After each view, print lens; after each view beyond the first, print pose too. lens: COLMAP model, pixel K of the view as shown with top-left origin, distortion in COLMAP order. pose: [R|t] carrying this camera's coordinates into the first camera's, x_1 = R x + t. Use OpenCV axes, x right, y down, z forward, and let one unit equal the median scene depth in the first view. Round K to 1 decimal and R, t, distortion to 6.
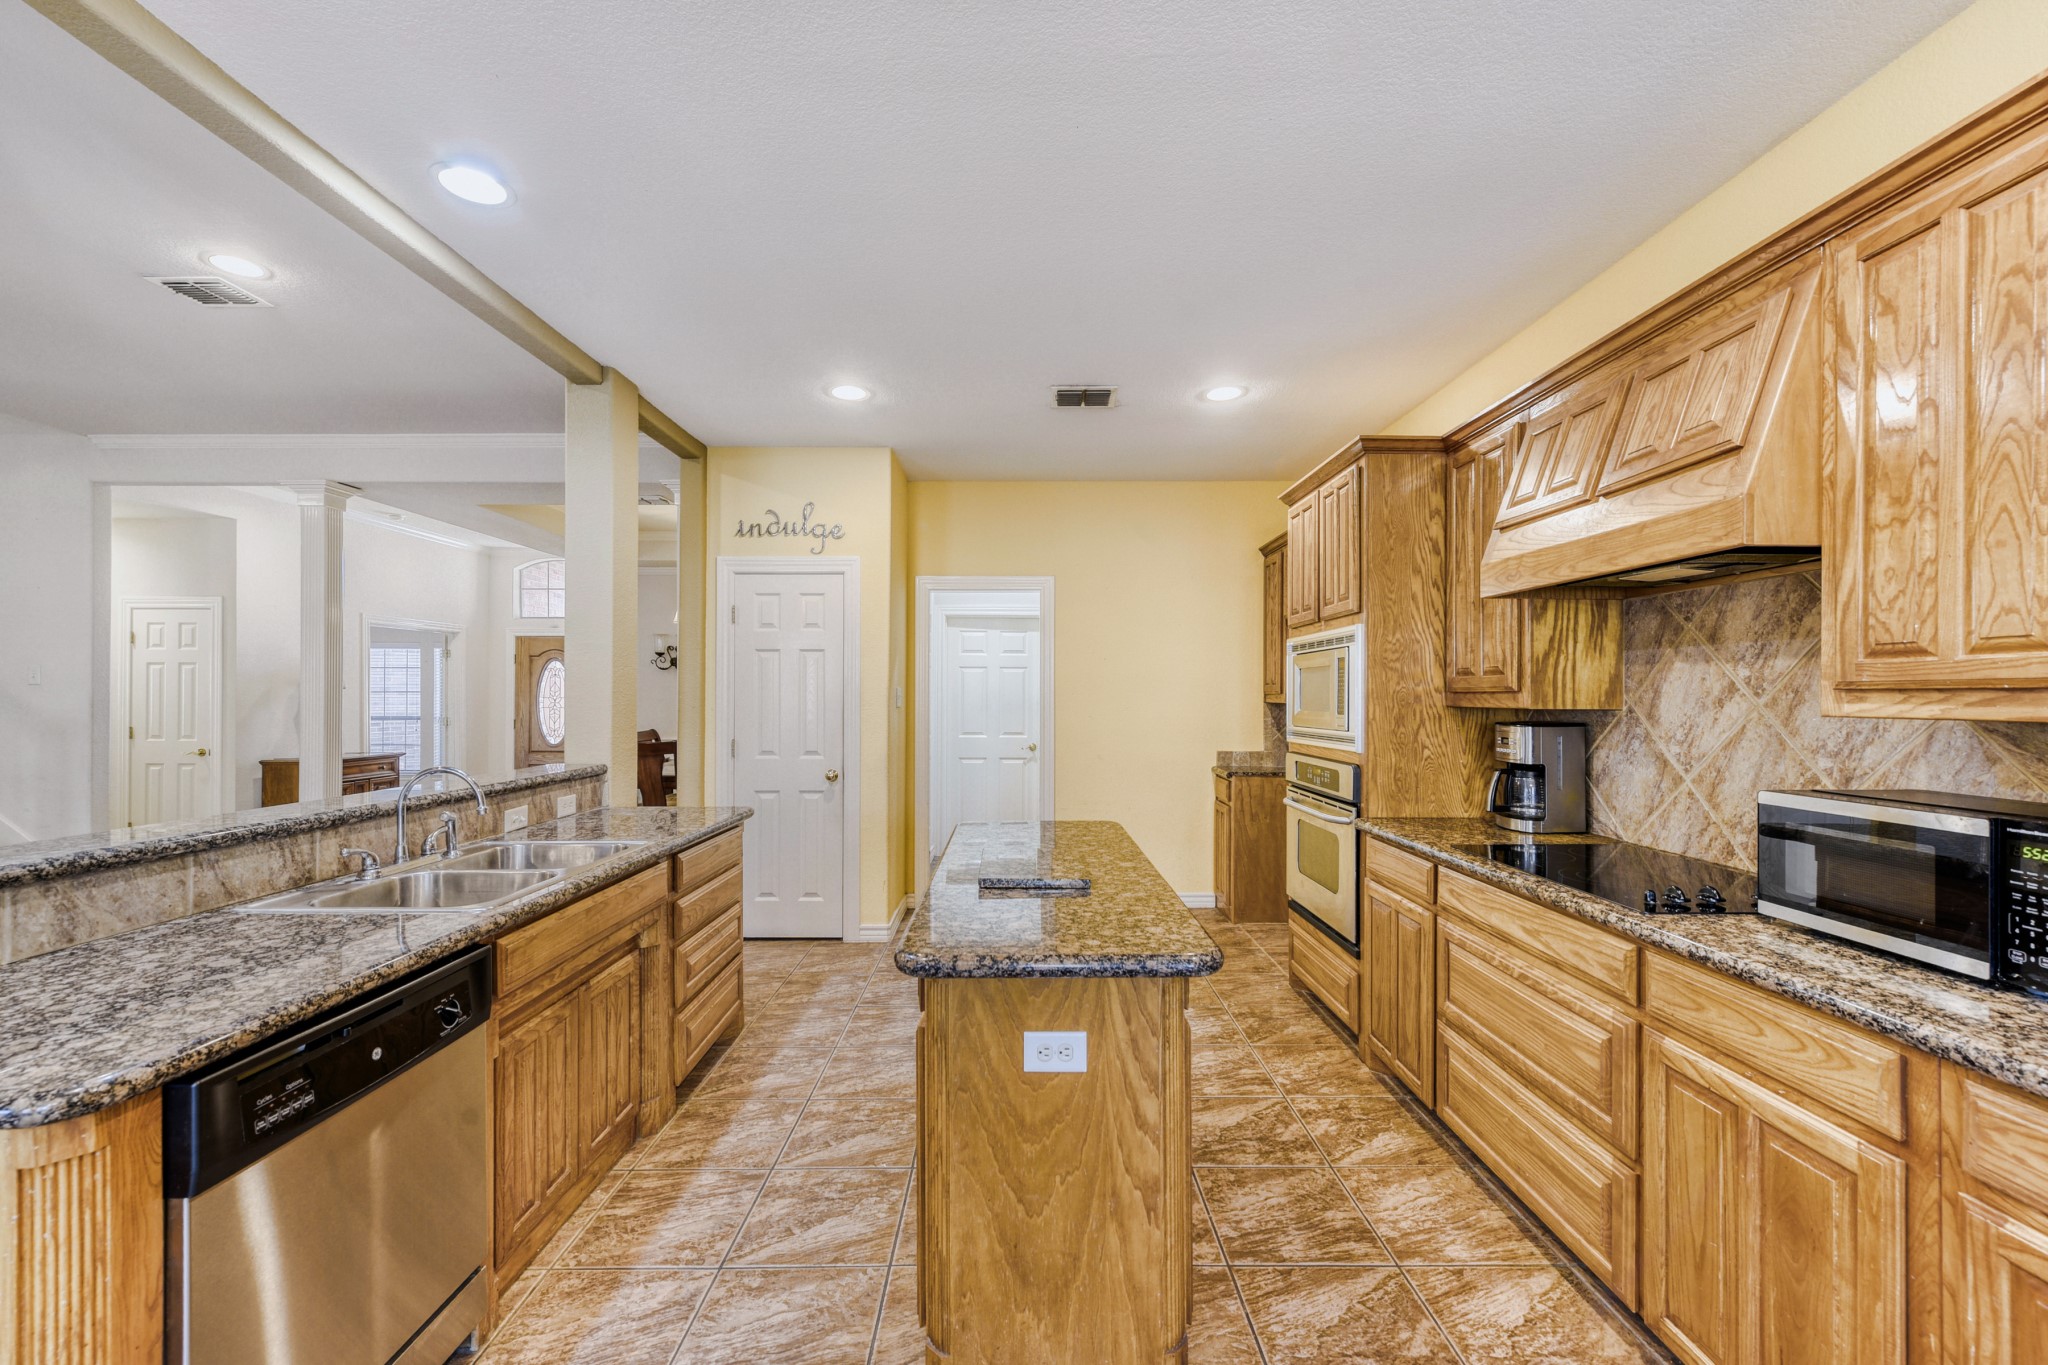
lens RADIAL K [[820.0, 0, 1025.4], [0, 820.0, 693.8], [0, 0, 1]] dist [0.006937, -0.001505]
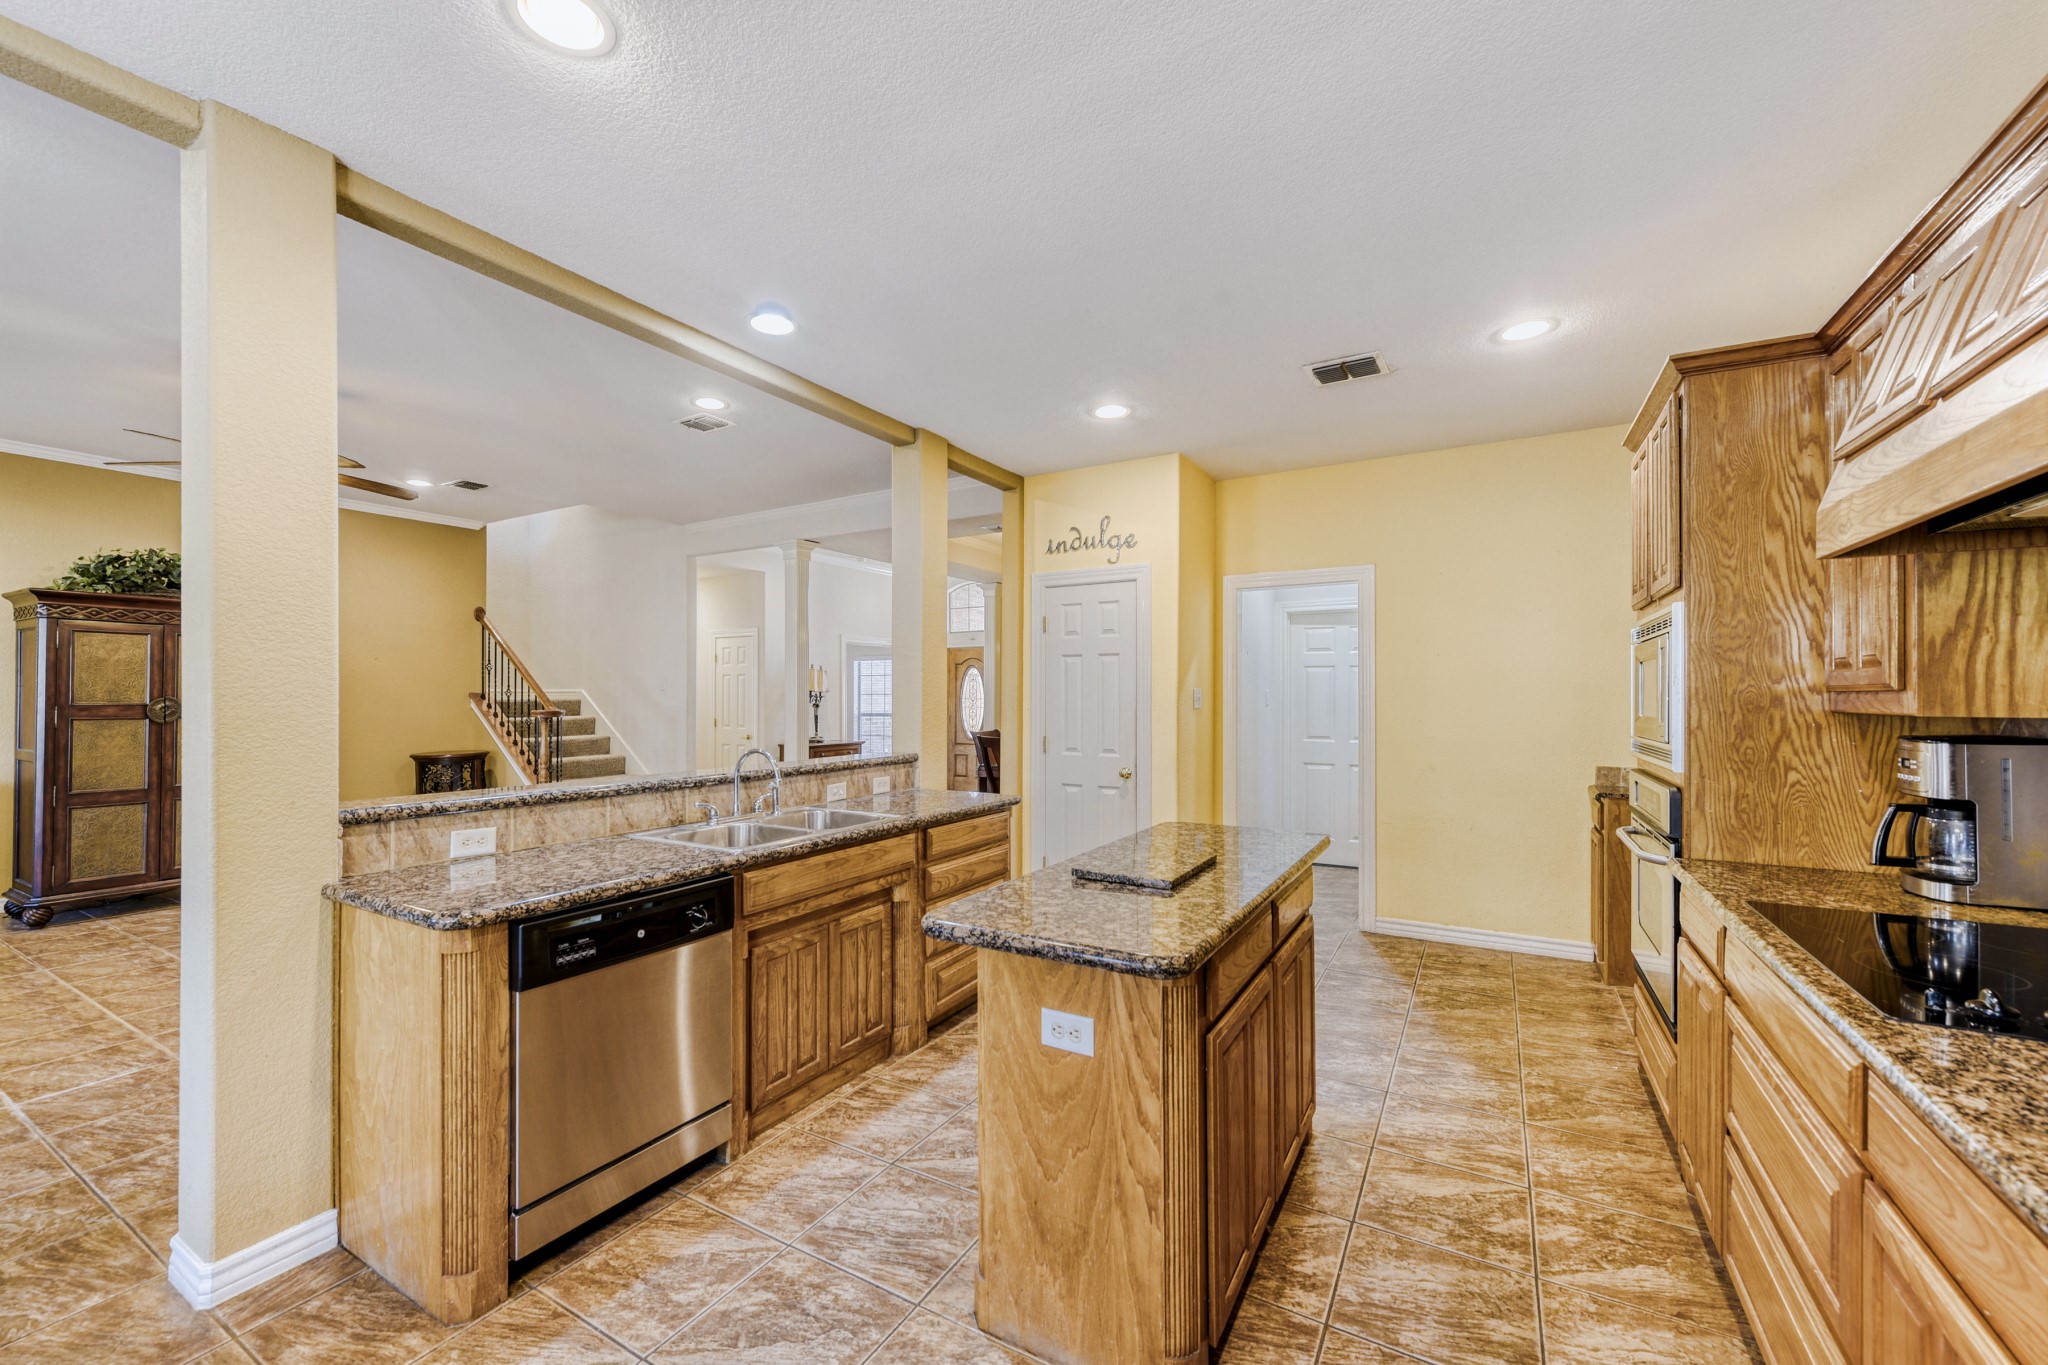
lens RADIAL K [[820.0, 0, 994.4], [0, 820.0, 693.5], [0, 0, 1]] dist [0.006937, -0.001505]
pose [[0.855004, -0.002982, -0.518613, 0.311581], [0.002176, 0.999995, -0.002162, -0.000846], [0.518617, 0.000721, 0.855007, 0.023831]]
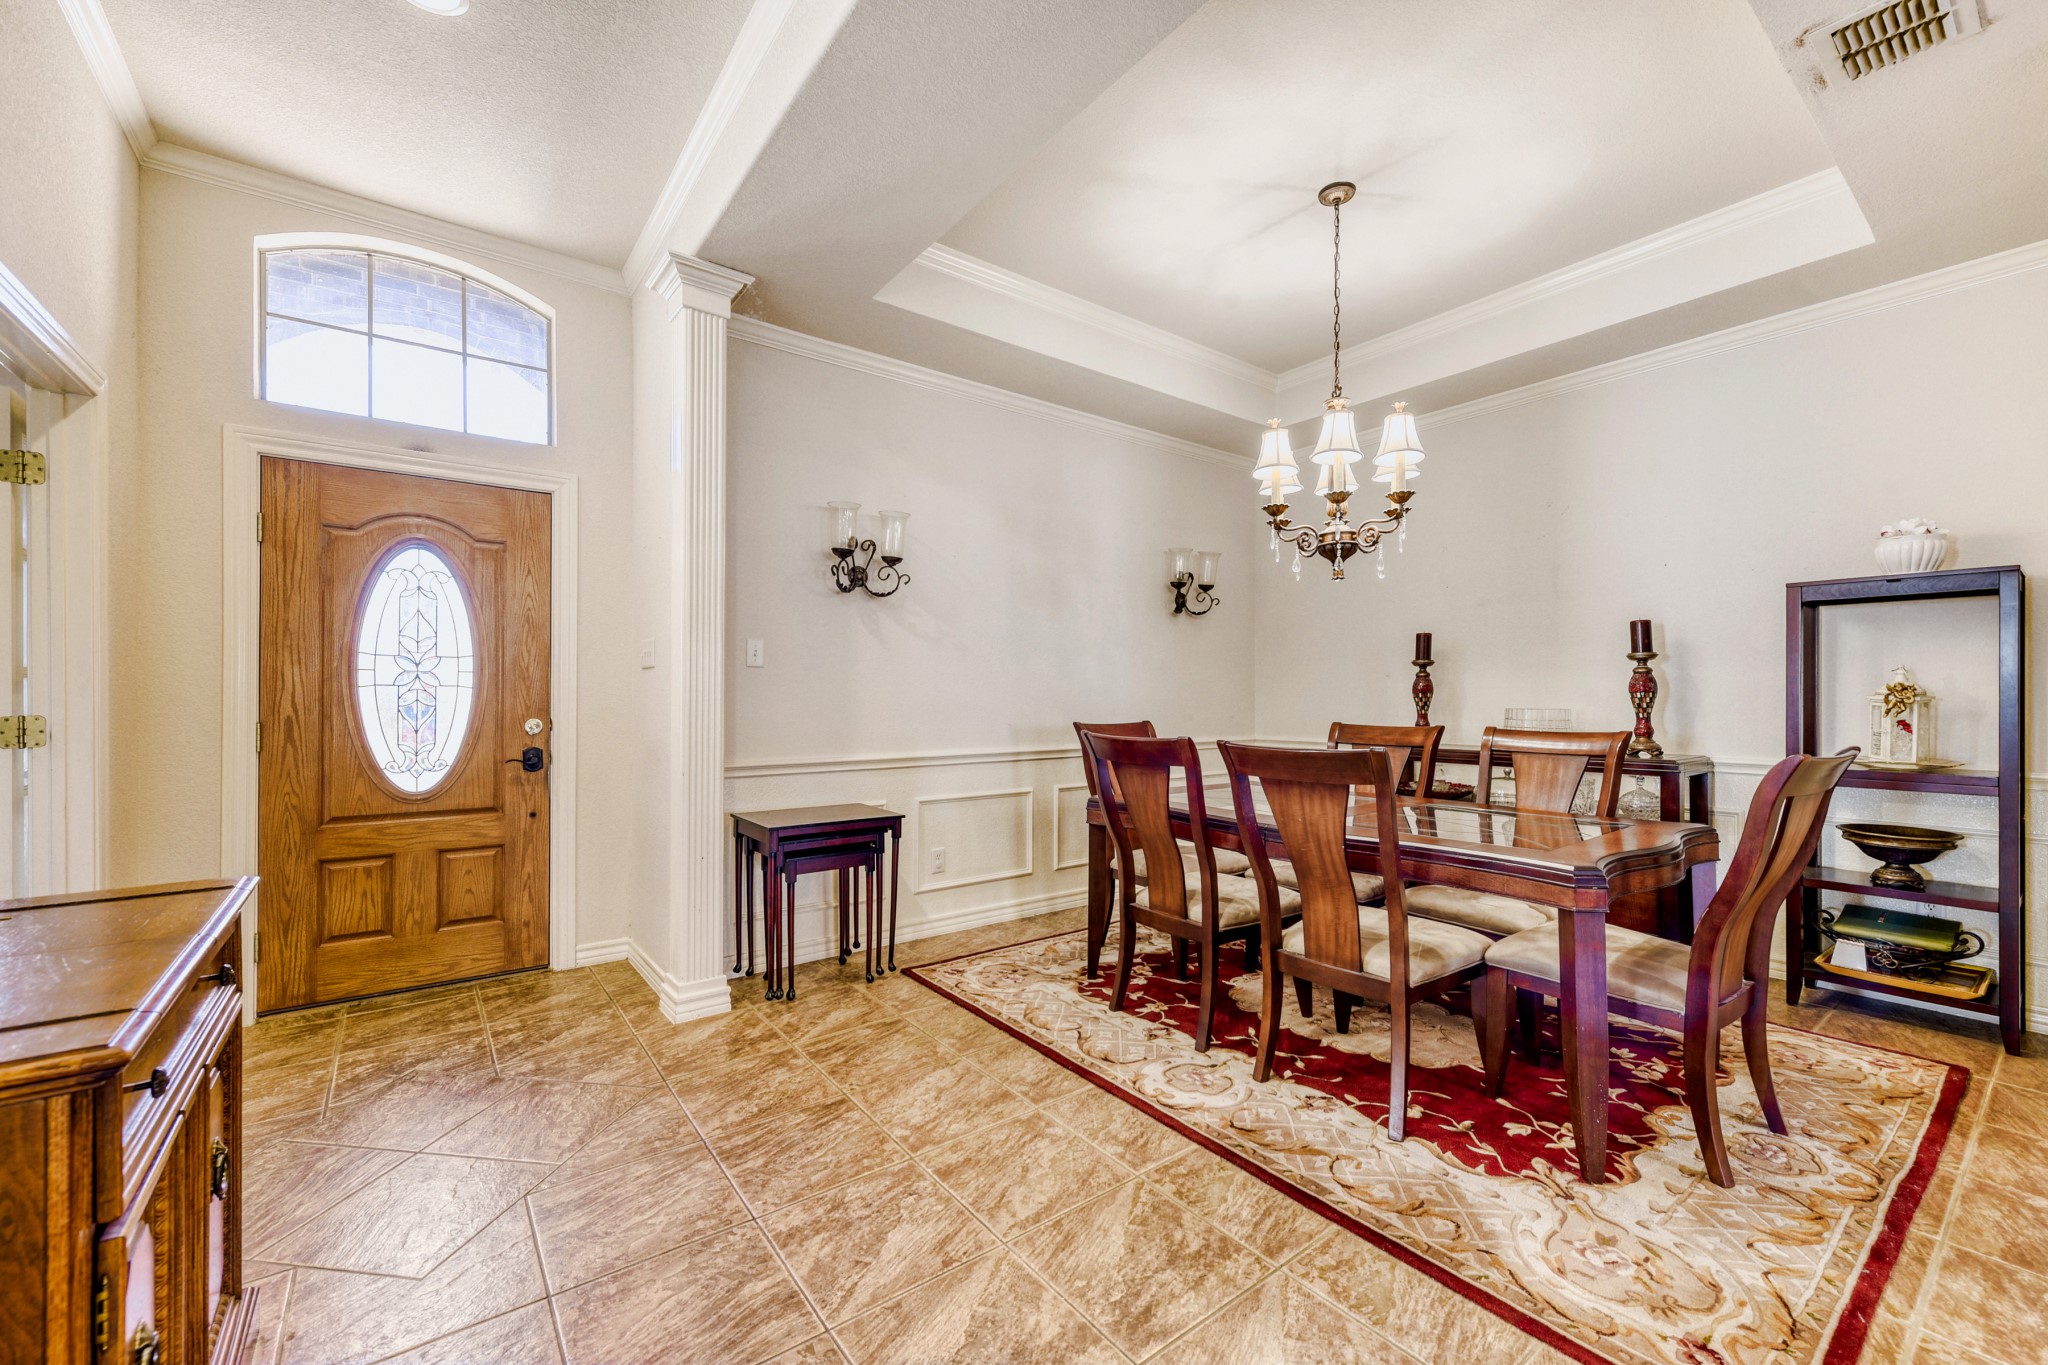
lens RADIAL K [[820.0, 0, 1023.4], [0, 820.0, 692.5], [0, 0, 1]] dist [0.006937, -0.001505]
pose [[0.799706, 0.010708, 0.600296, -2.674655], [-0.003353, 0.999905, -0.013370, 0.109370], [-0.600382, 0.008679, 0.799666, 2.699703]]
